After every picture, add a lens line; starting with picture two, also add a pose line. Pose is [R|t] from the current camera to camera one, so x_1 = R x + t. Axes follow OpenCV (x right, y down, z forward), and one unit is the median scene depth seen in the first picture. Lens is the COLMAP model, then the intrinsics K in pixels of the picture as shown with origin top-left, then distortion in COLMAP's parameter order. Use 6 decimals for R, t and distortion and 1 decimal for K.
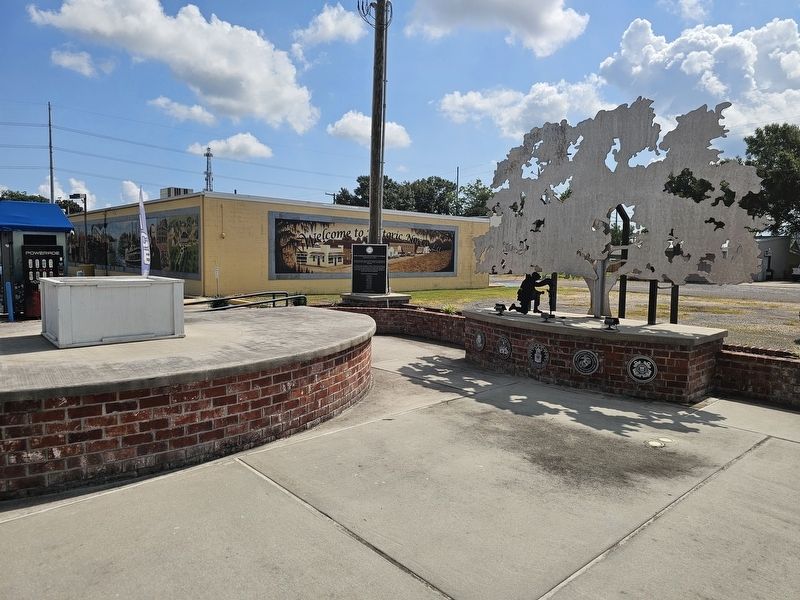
lens RADIAL K [[556.9, 0, 403.4], [0, 556.9, 304.3], [0, 0, 1]] dist [0.057381, -0.051372]
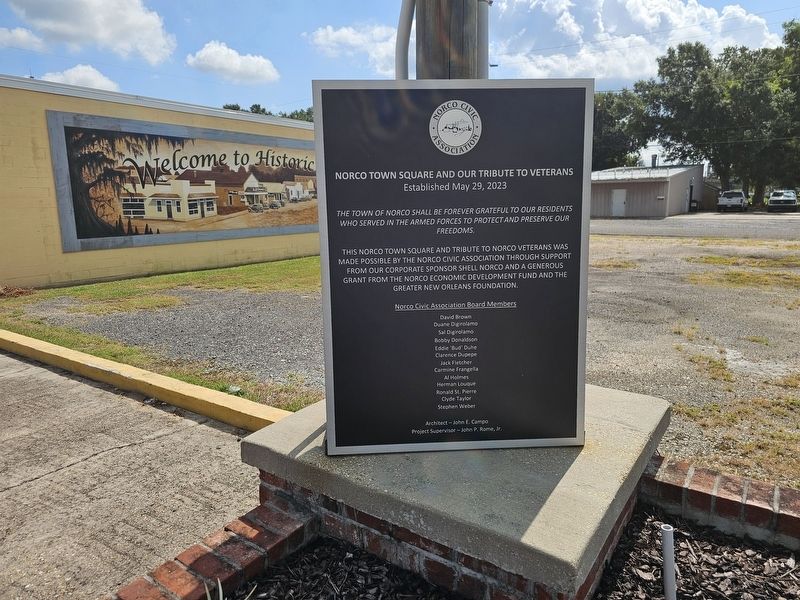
lens RADIAL K [[556.9, 0, 395.4], [0, 556.9, 293.9], [0, 0, 1]] dist [0.057381, -0.051372]
pose [[0.980214, -0.068658, 0.185652, -0.043195], [0.053699, 0.994980, 0.084443, -0.031003], [-0.190518, -0.072803, 0.978980, 0.414638]]
